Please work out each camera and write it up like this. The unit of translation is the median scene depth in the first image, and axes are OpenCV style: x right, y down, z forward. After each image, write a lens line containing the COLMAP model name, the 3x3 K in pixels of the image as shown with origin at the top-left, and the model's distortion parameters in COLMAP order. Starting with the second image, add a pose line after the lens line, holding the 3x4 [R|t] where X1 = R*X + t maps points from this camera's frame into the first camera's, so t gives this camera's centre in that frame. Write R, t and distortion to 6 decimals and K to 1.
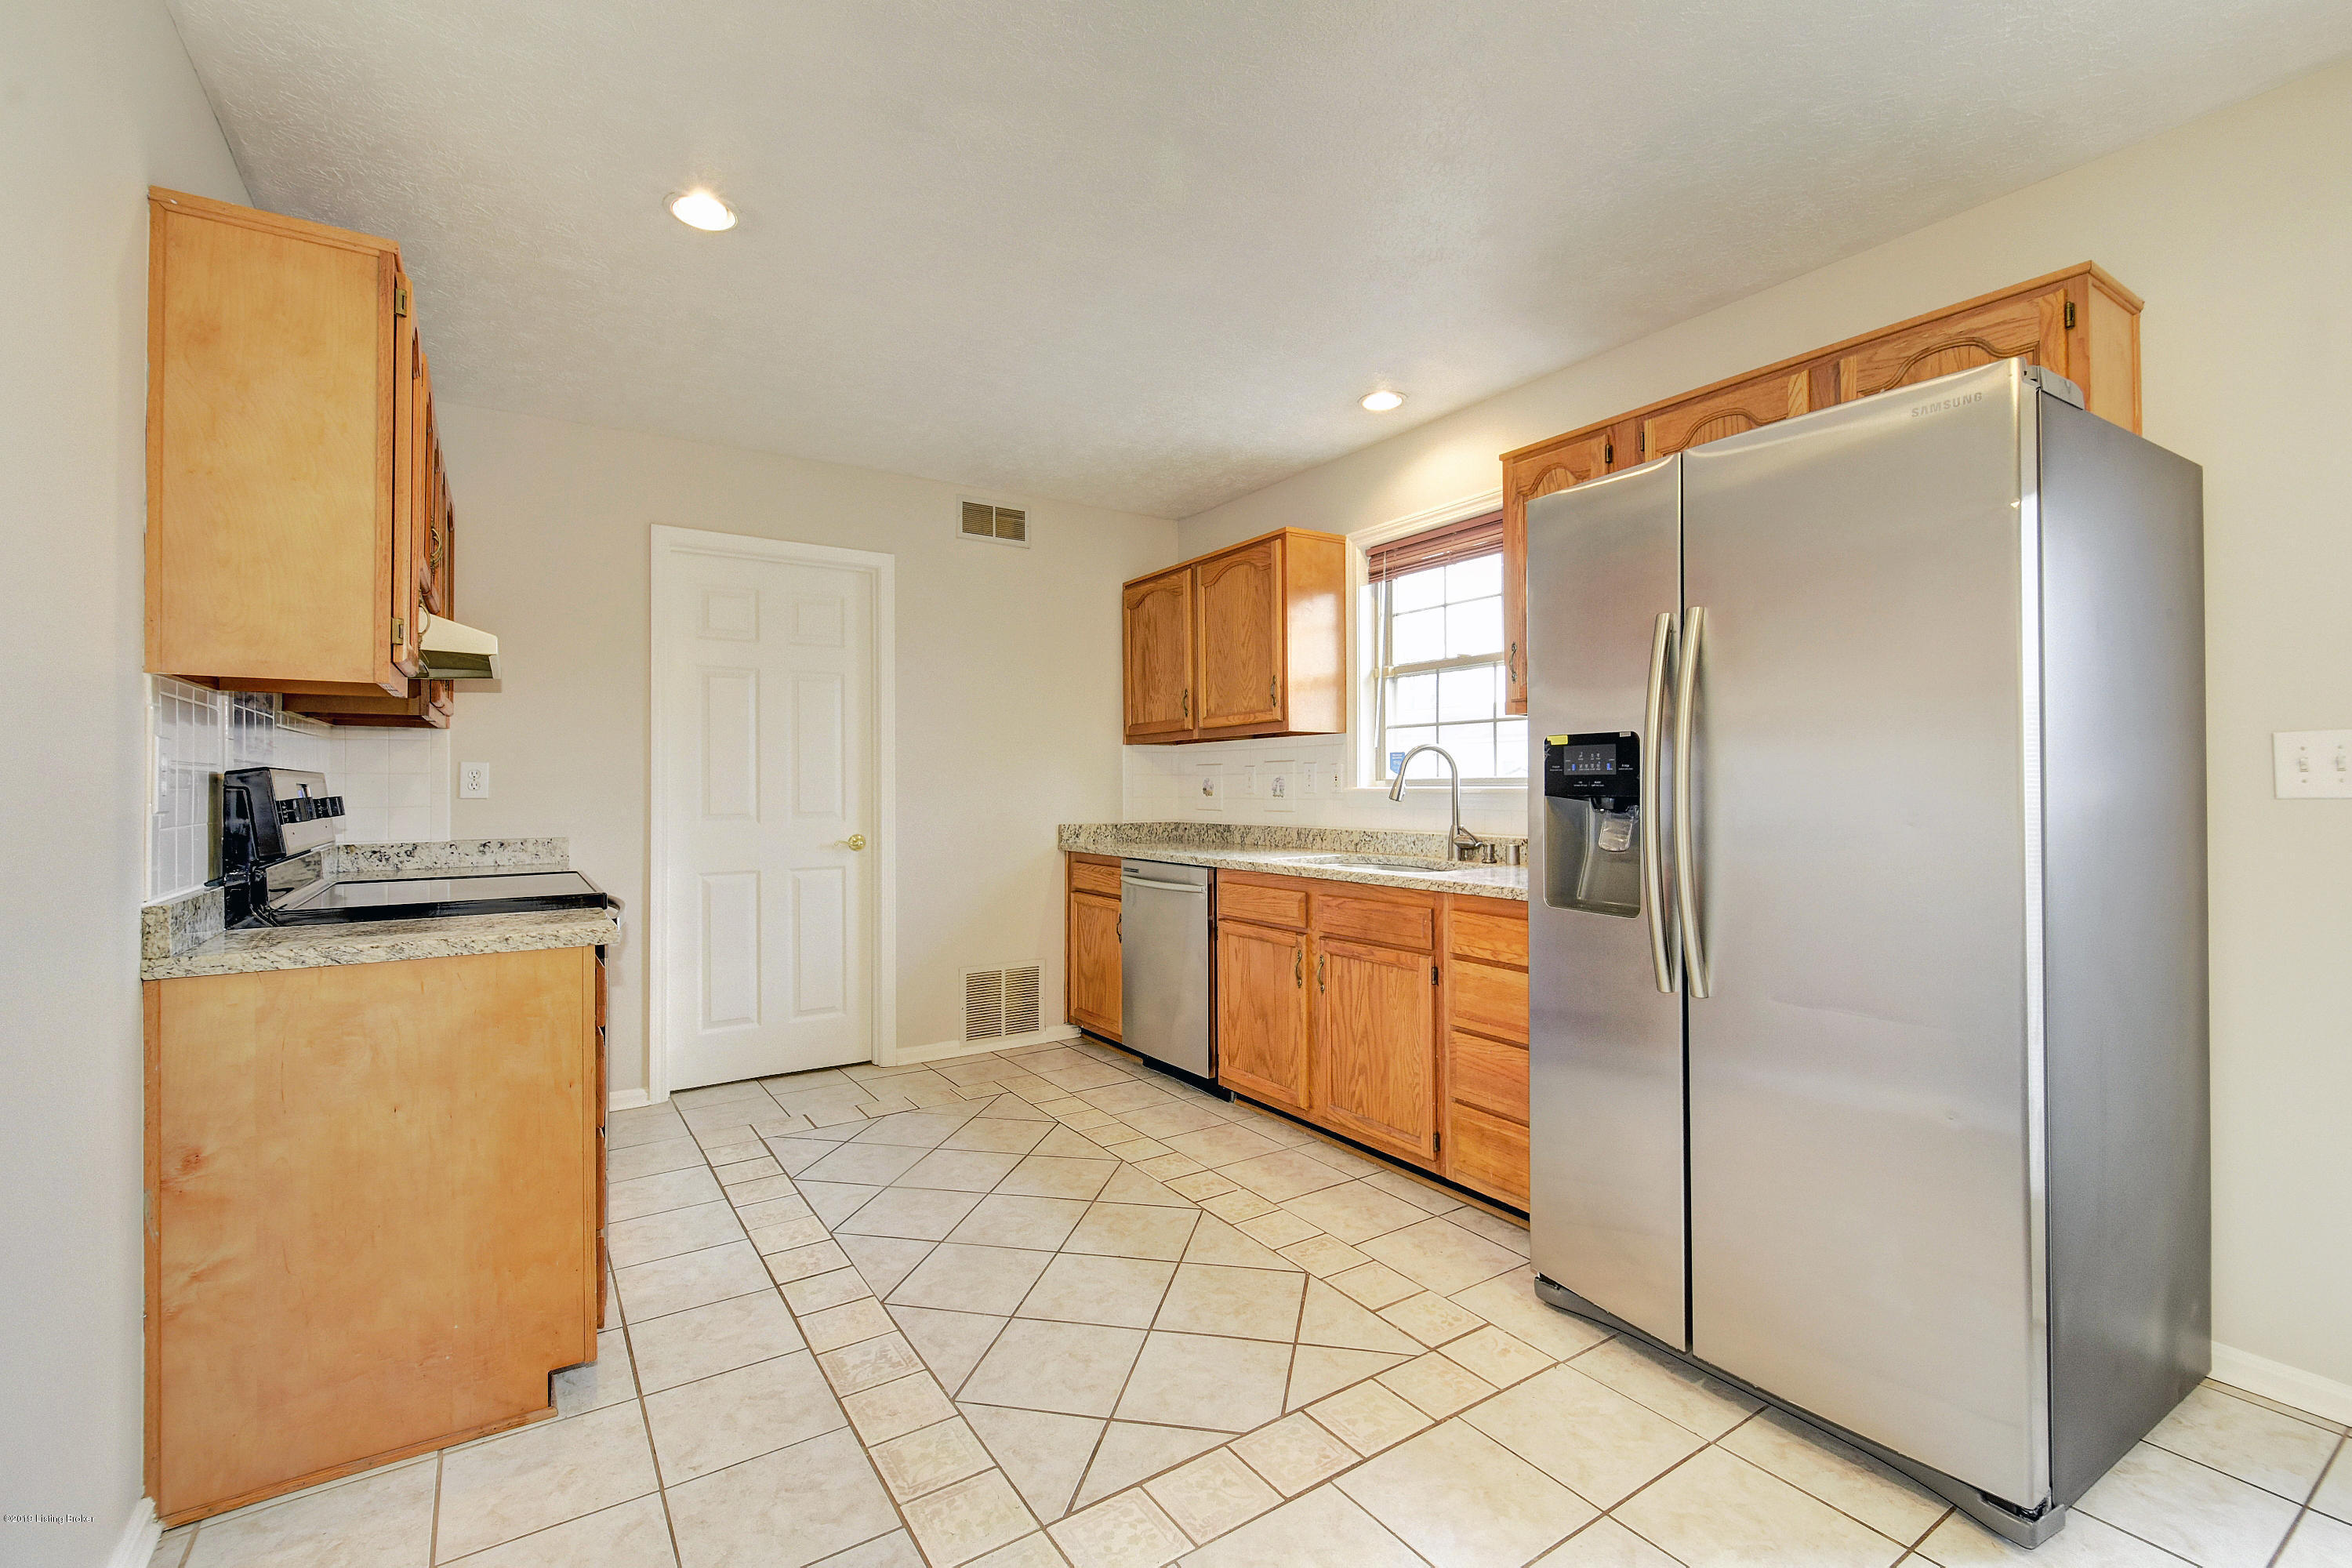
lens RADIAL K [[1040.5, 0, 1201.3], [0, 1040.5, 778.1], [0, 0, 1]] dist [-0.001568, -0.000435]
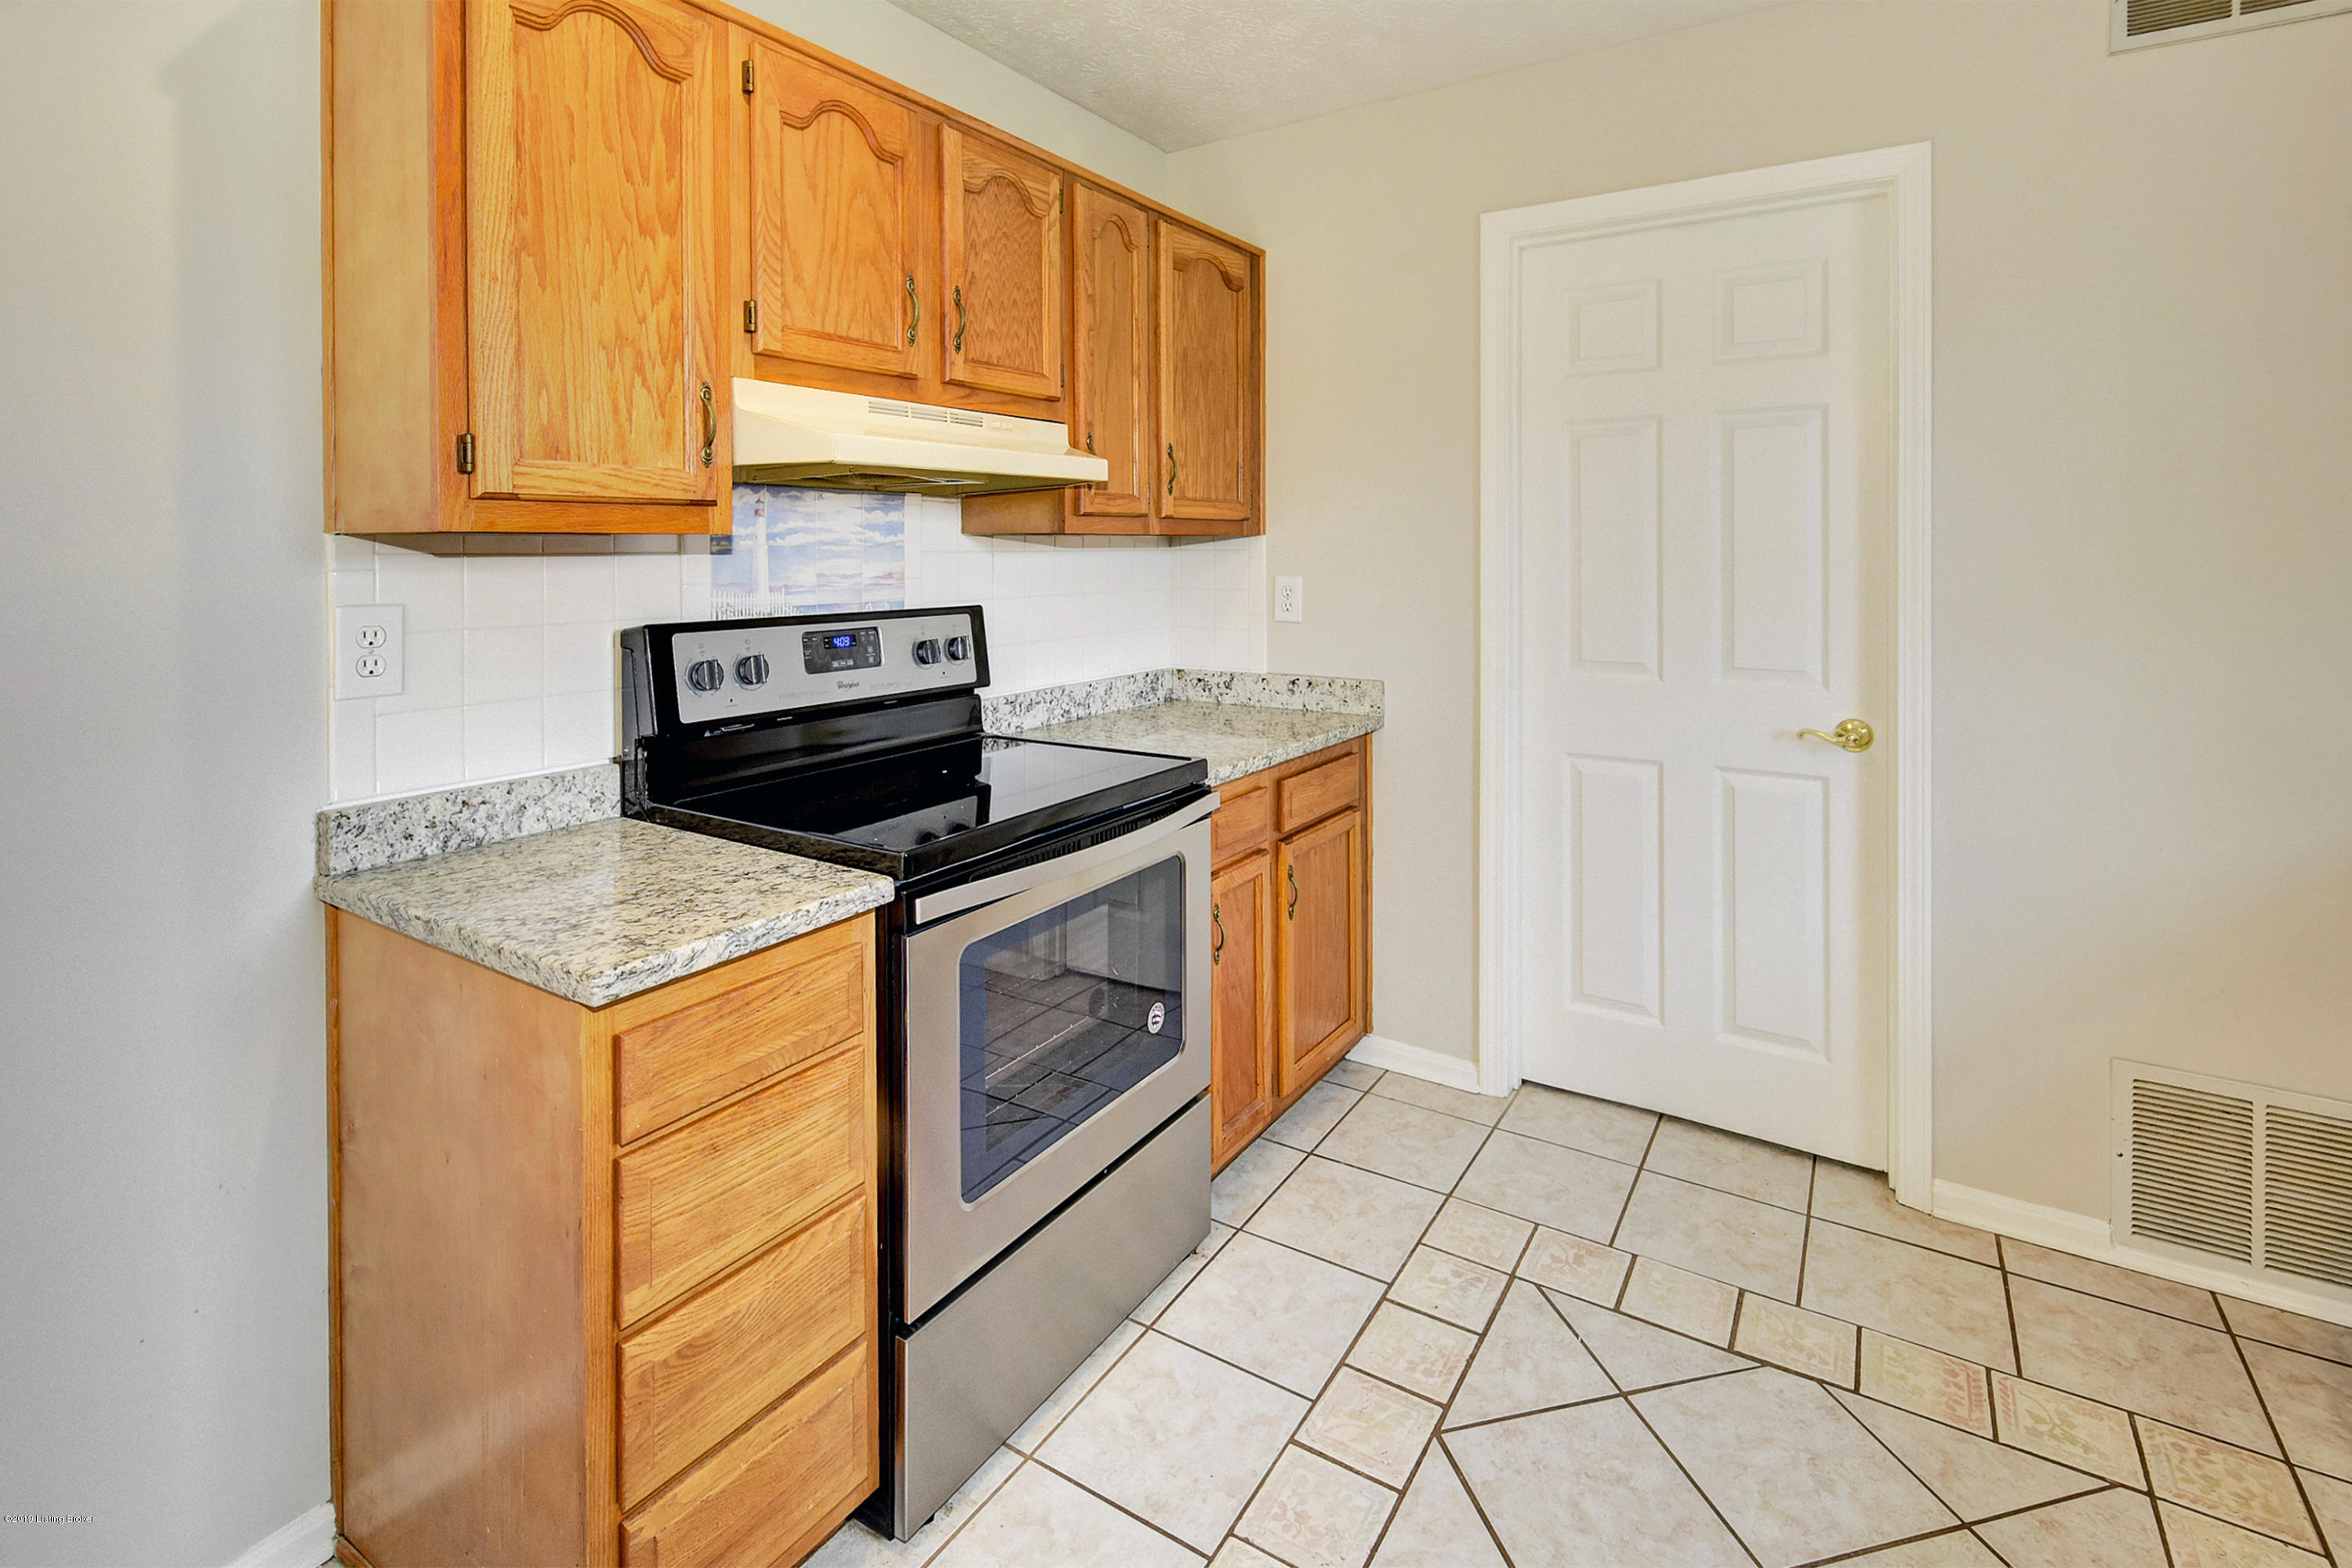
lens RADIAL K [[1103.2, 0, 1180.4], [0, 1103.2, 559.1], [0, 0, 1]] dist [-0.001302, 0.000479]
pose [[0.400478, 0.011857, -0.916229, 0.033004], [0.006072, 0.999860, 0.015594, -0.037973], [0.916286, -0.011809, 0.400350, 0.536968]]
